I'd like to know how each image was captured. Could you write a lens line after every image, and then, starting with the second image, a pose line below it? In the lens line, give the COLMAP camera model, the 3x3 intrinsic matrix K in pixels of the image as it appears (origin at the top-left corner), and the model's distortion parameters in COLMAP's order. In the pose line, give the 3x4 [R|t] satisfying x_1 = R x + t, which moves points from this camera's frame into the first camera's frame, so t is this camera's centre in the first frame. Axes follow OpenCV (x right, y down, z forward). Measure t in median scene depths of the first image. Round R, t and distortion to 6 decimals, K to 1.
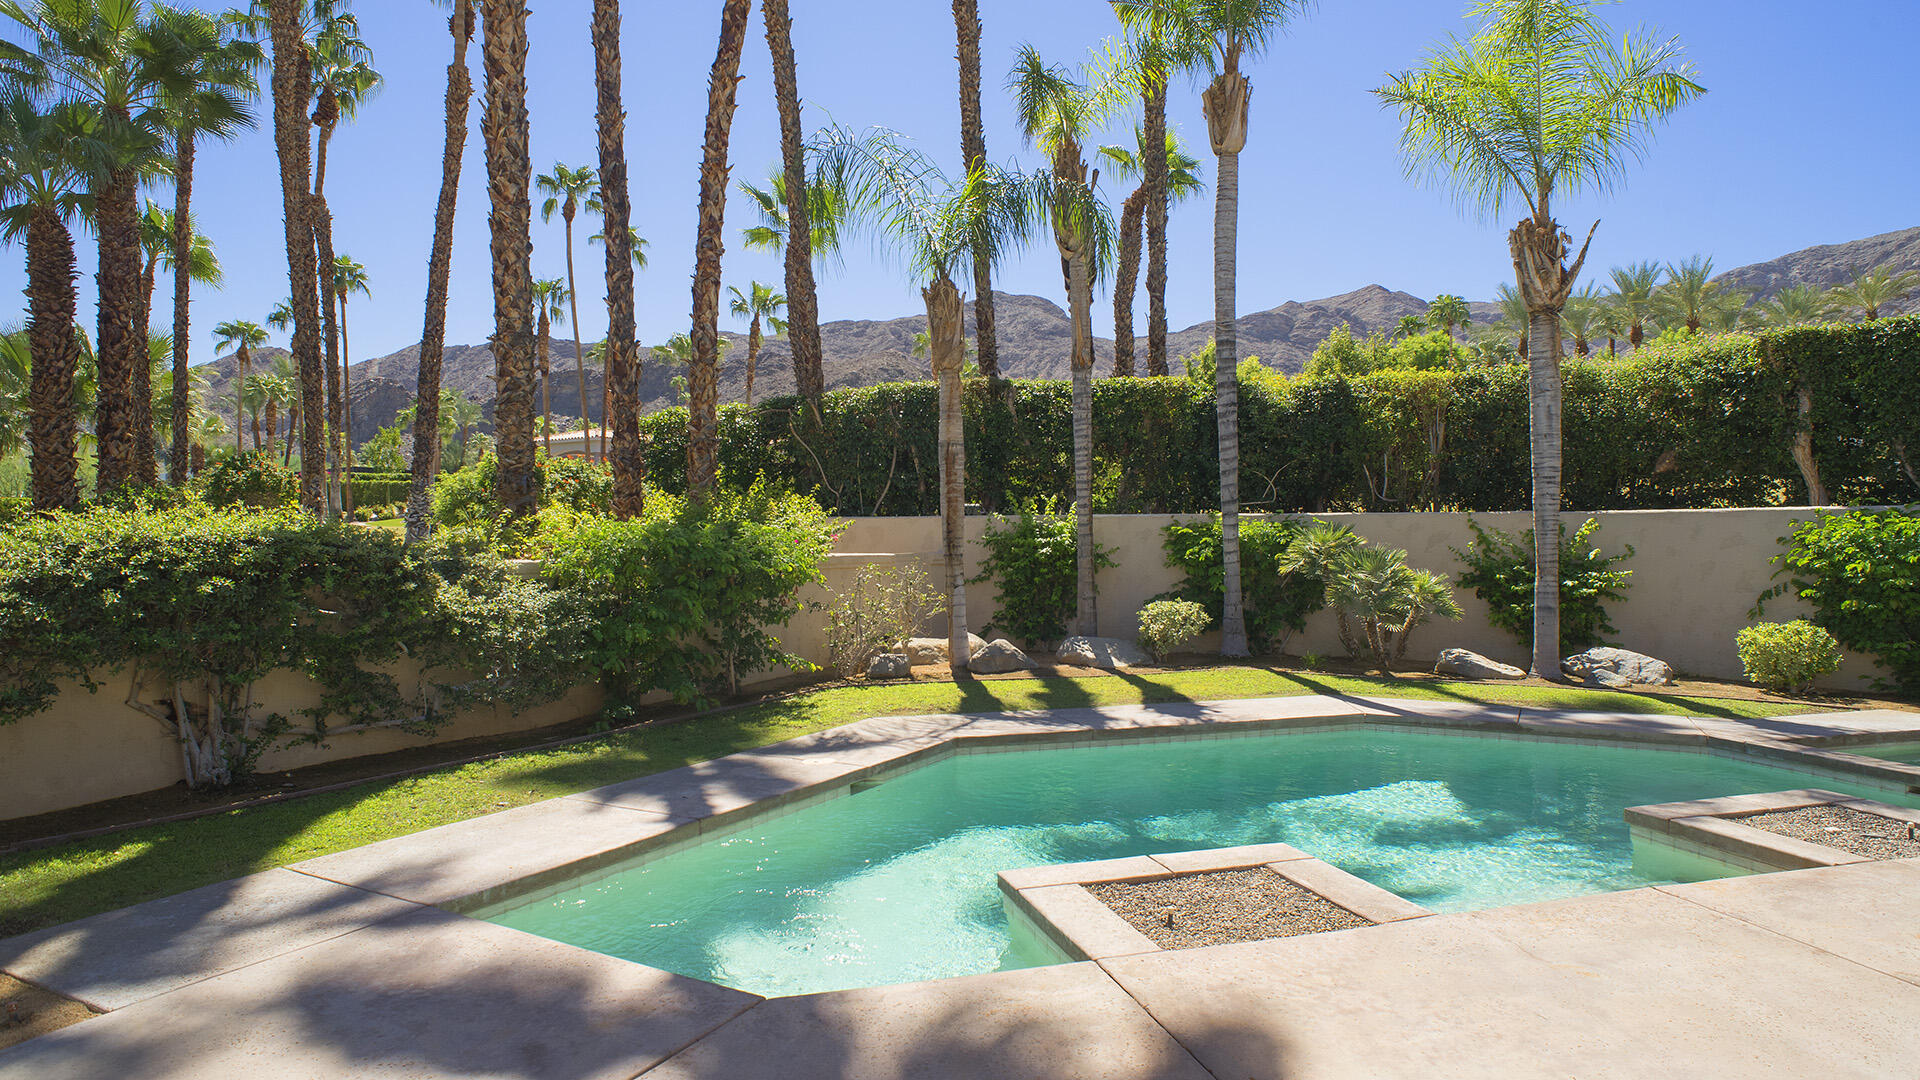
lens RADIAL K [[1091.0, 0, 956.6], [0, 1091.0, 535.4], [0, 0, 1]] dist [-0.082827, 0.051260]
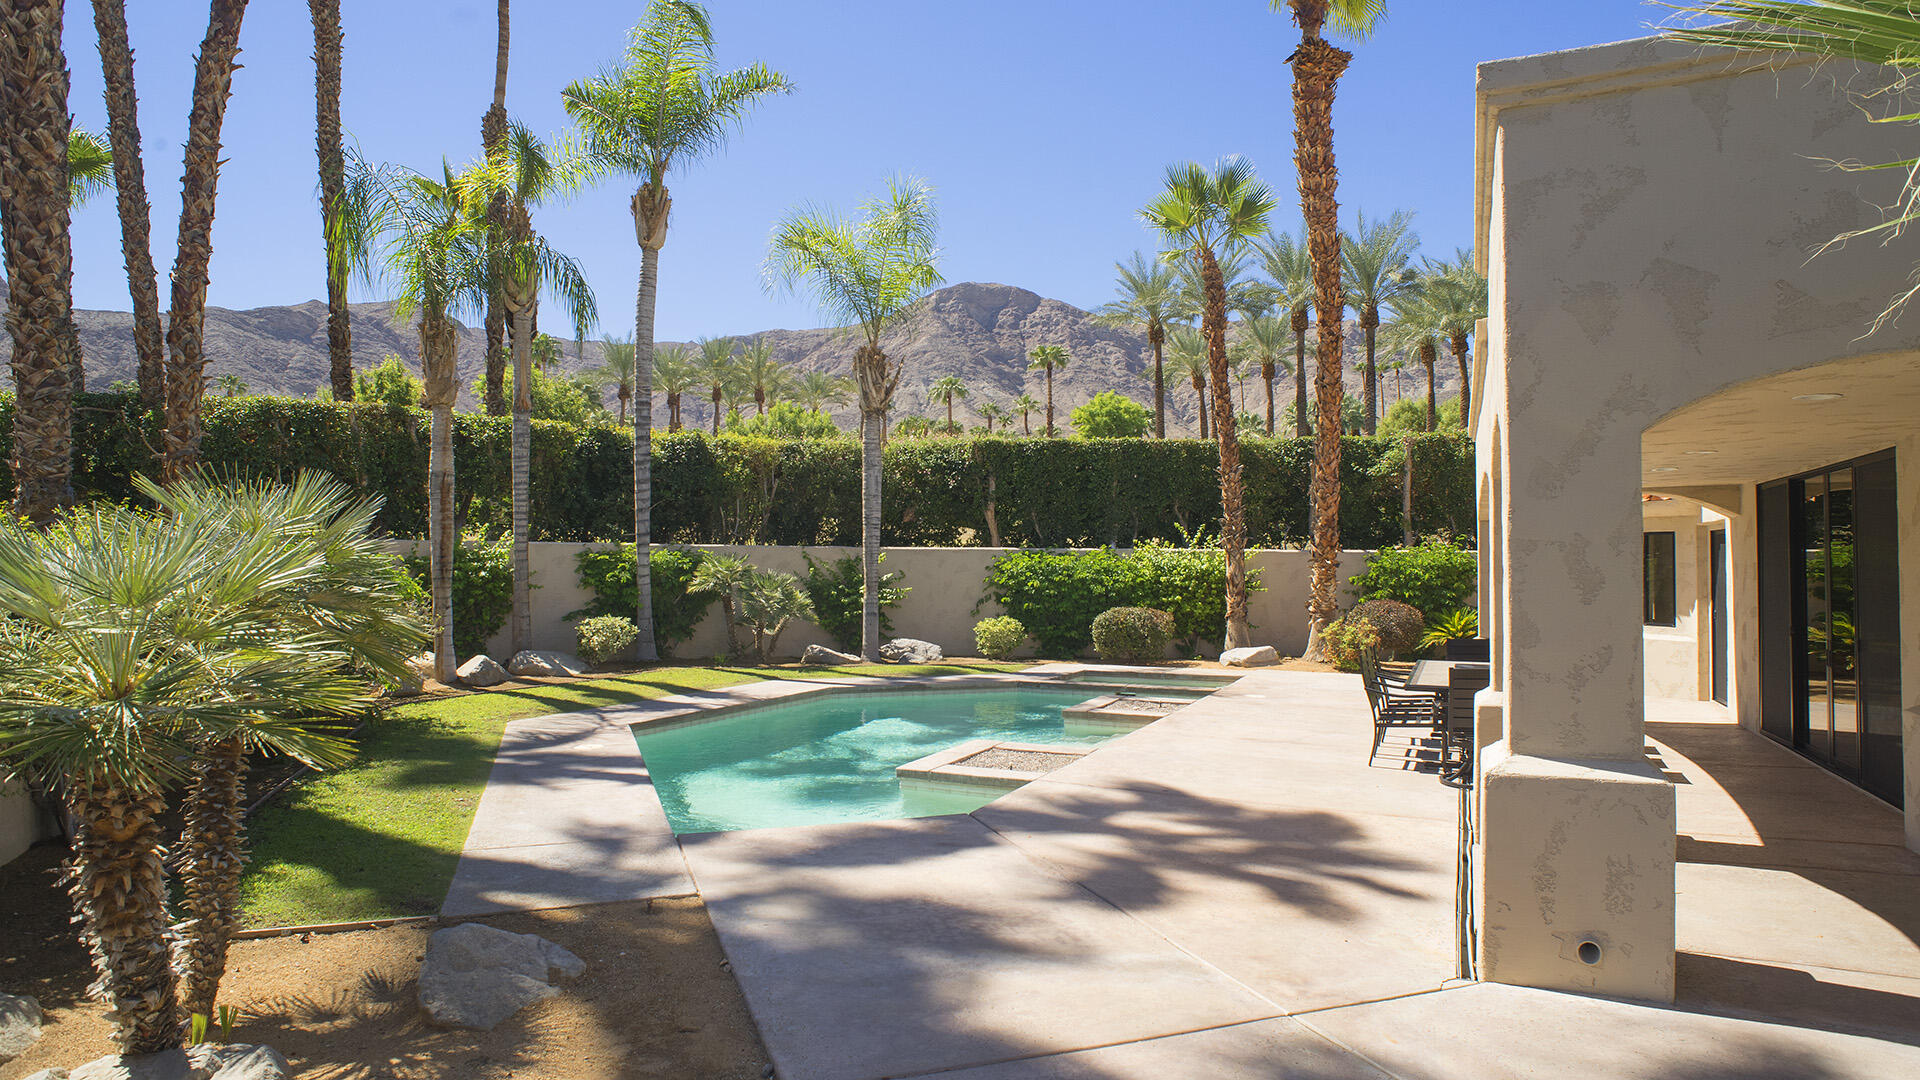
lens RADIAL K [[1091.0, 0, 958.6], [0, 1091.0, 537.6], [0, 0, 1]] dist [-0.082827, 0.051260]
pose [[0.658459, 0.024313, 0.752224, -0.445892], [-0.009588, 0.999668, -0.023918, -0.001414], [-0.752556, 0.008537, 0.658473, -0.067902]]
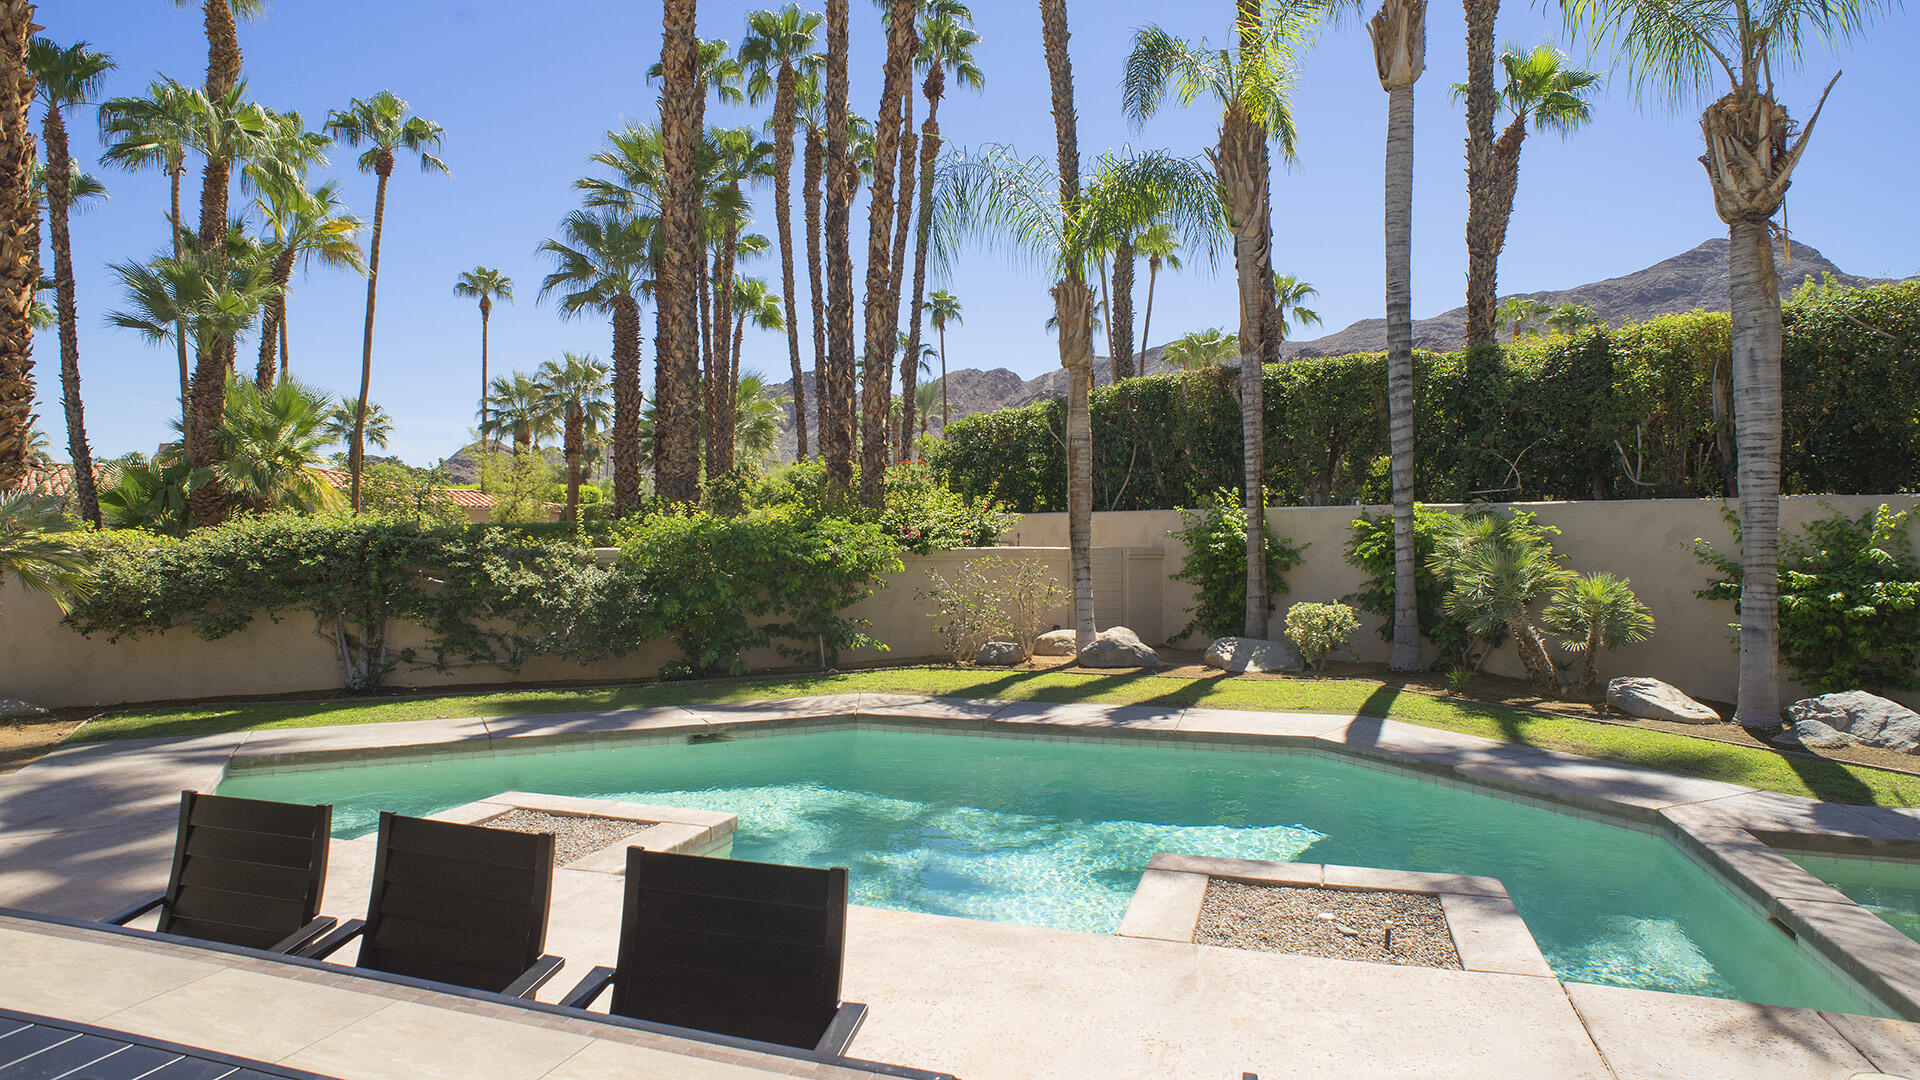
lens RADIAL K [[1091.0, 0, 954.2], [0, 1091.0, 542.7], [0, 0, 1]] dist [-0.082827, 0.051260]
pose [[0.829456, 0.005942, -0.558541, 0.451348], [-0.000144, 0.999946, 0.010424, 0.001628], [0.558572, -0.008566, 0.829412, 0.094847]]
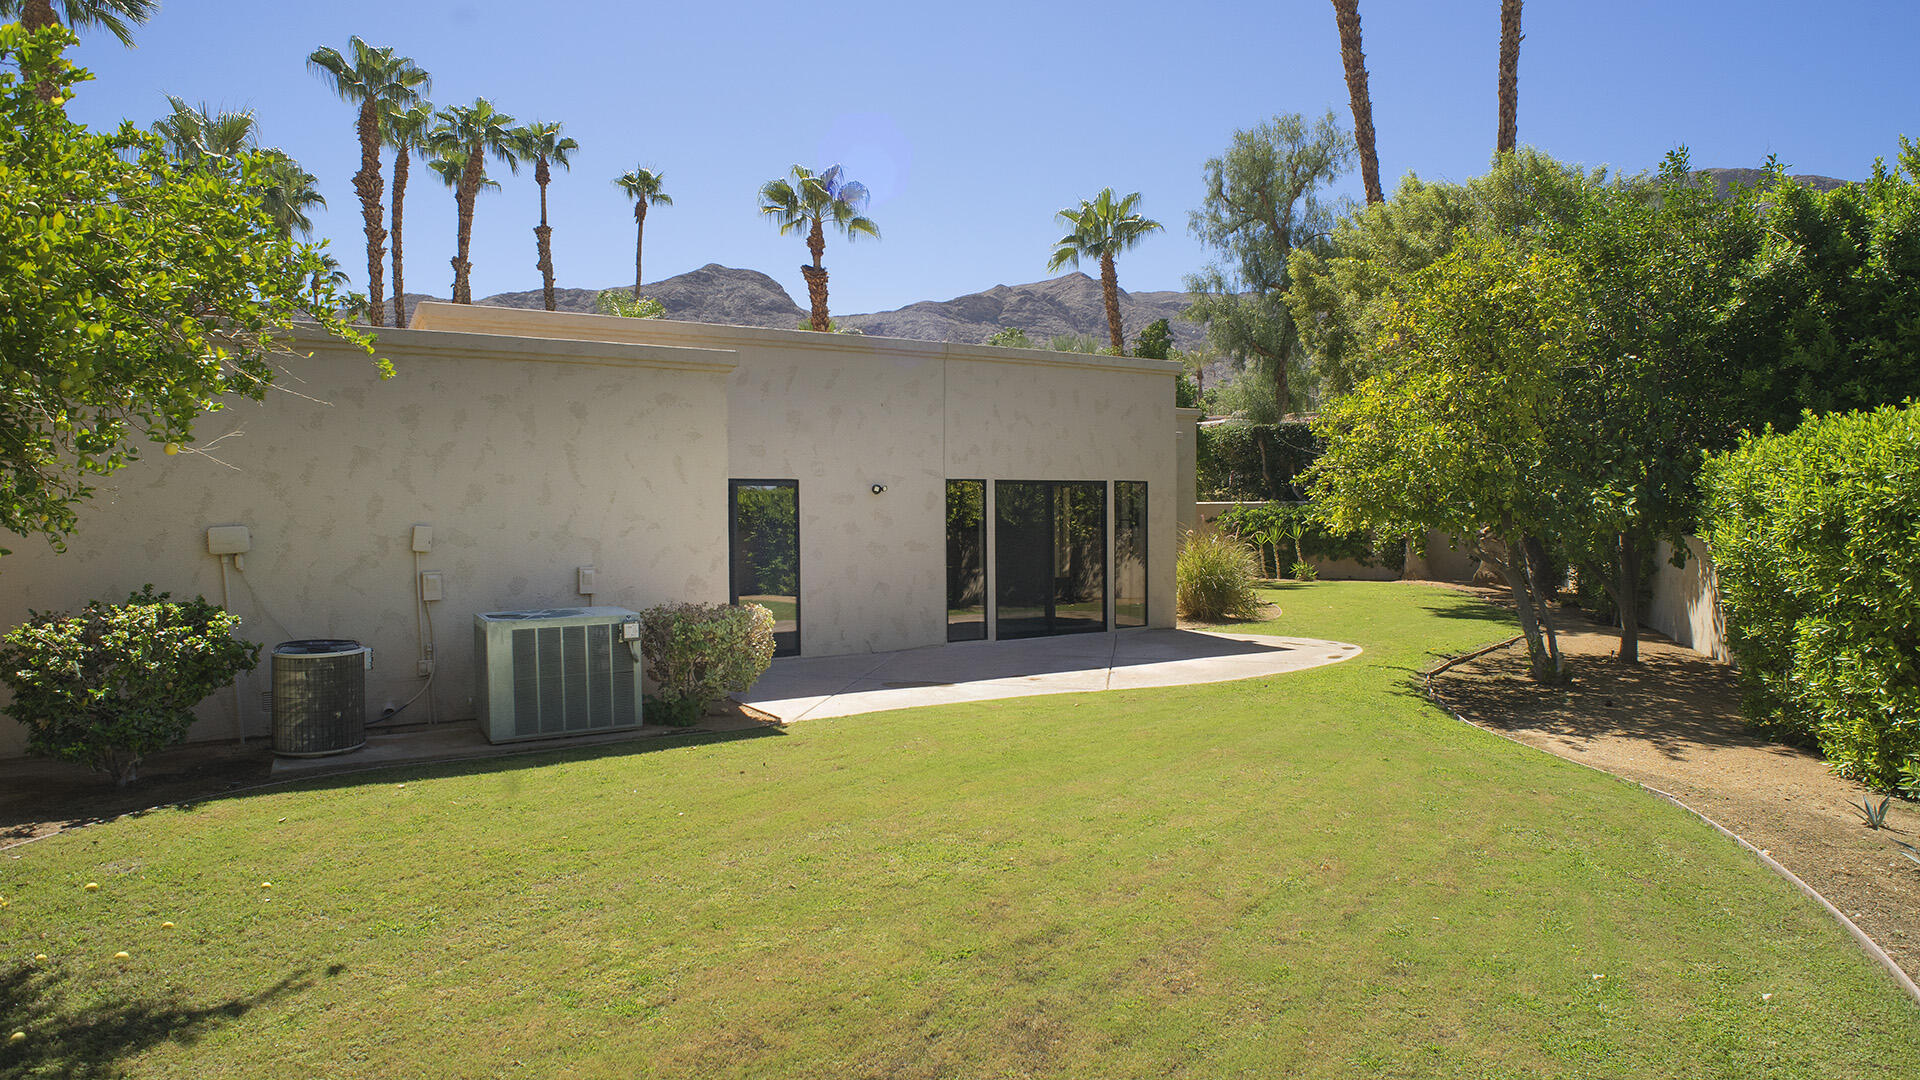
lens RADIAL K [[1091.0, 0, 955.9], [0, 1091.0, 536.6], [0, 0, 1]] dist [-0.082827, 0.051260]
pose [[0.968671, -0.010622, 0.248119, 0.391573], [0.004335, 0.999656, 0.025874, -0.006674], [-0.248308, -0.023988, 0.968384, -2.202618]]
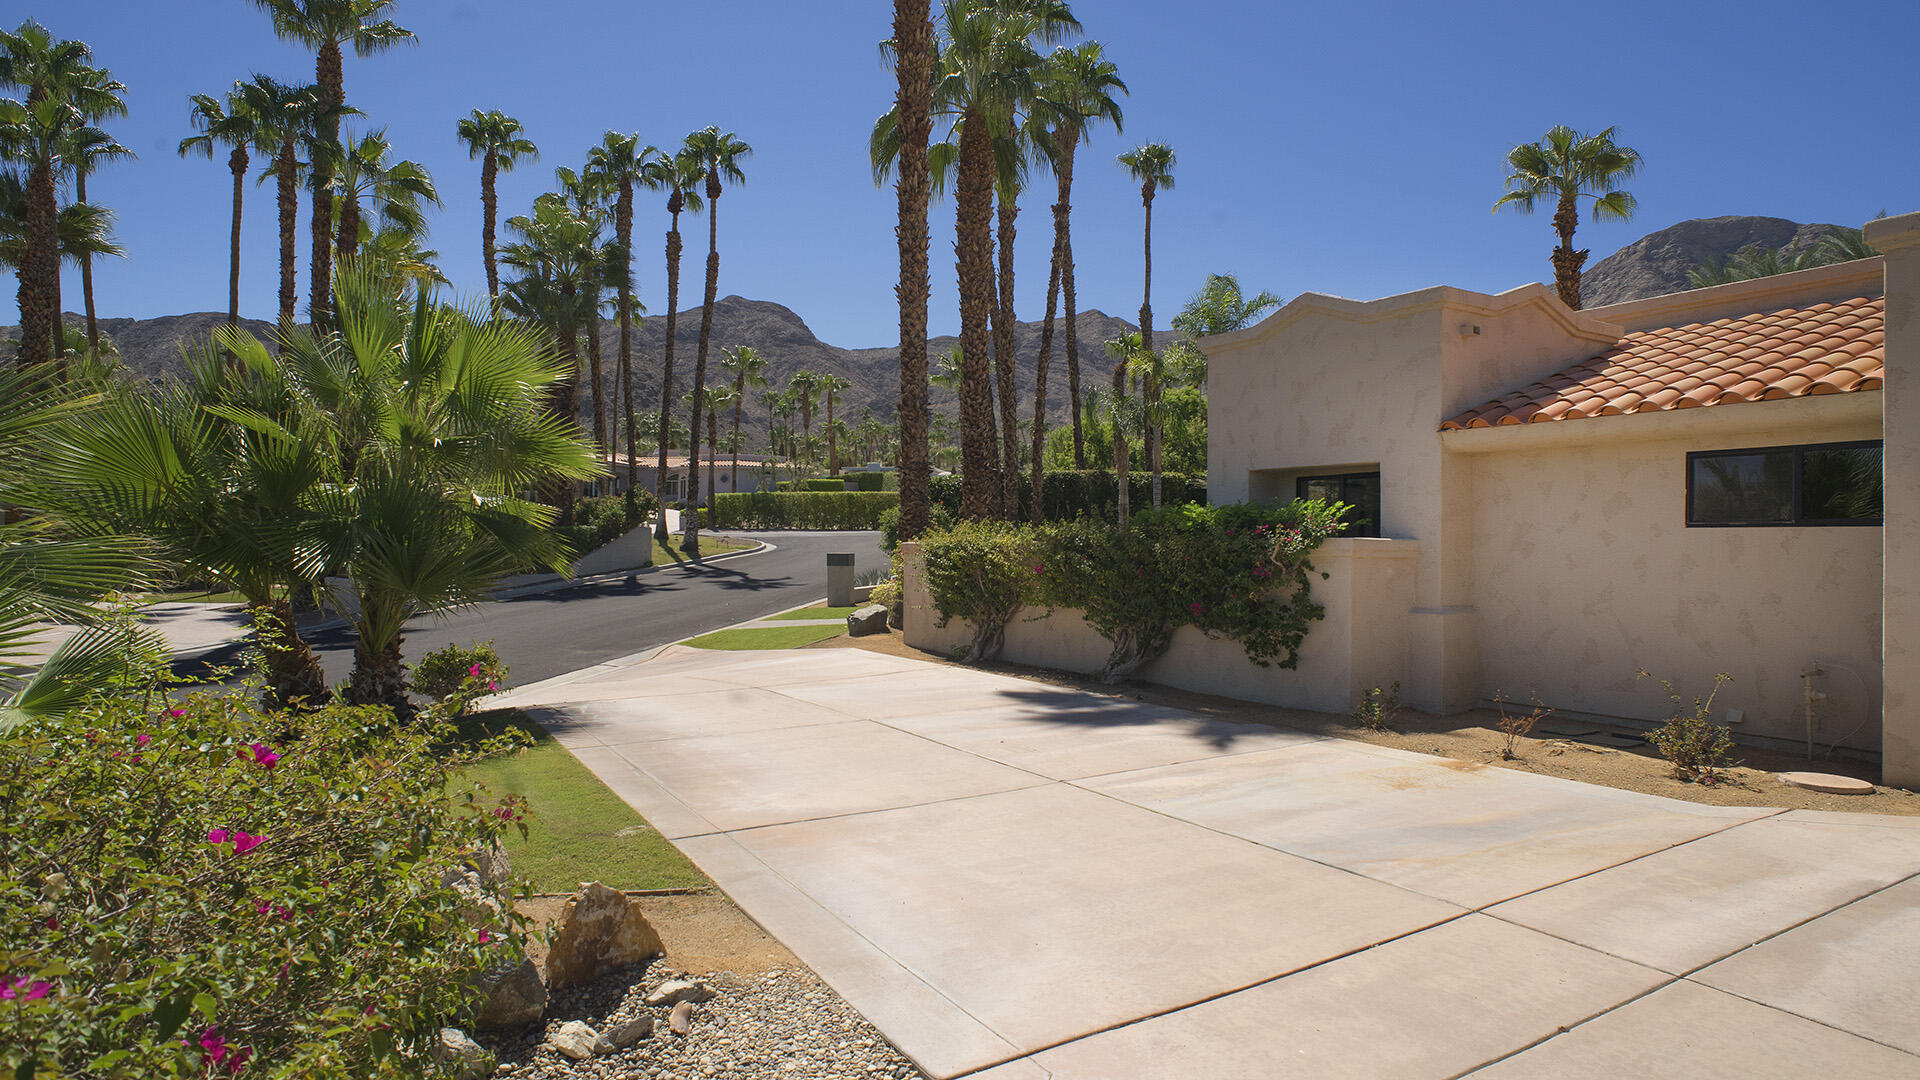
lens RADIAL K [[1091.0, 0, 954.2], [0, 1091.0, 539.7], [0, 0, 1]] dist [-0.082827, 0.051260]
pose [[0.969450, 0.012189, 0.244988, -0.982805], [-0.011634, 0.999925, -0.003711, 0.012868], [-0.245014, 0.000748, 0.969519, -1.333291]]
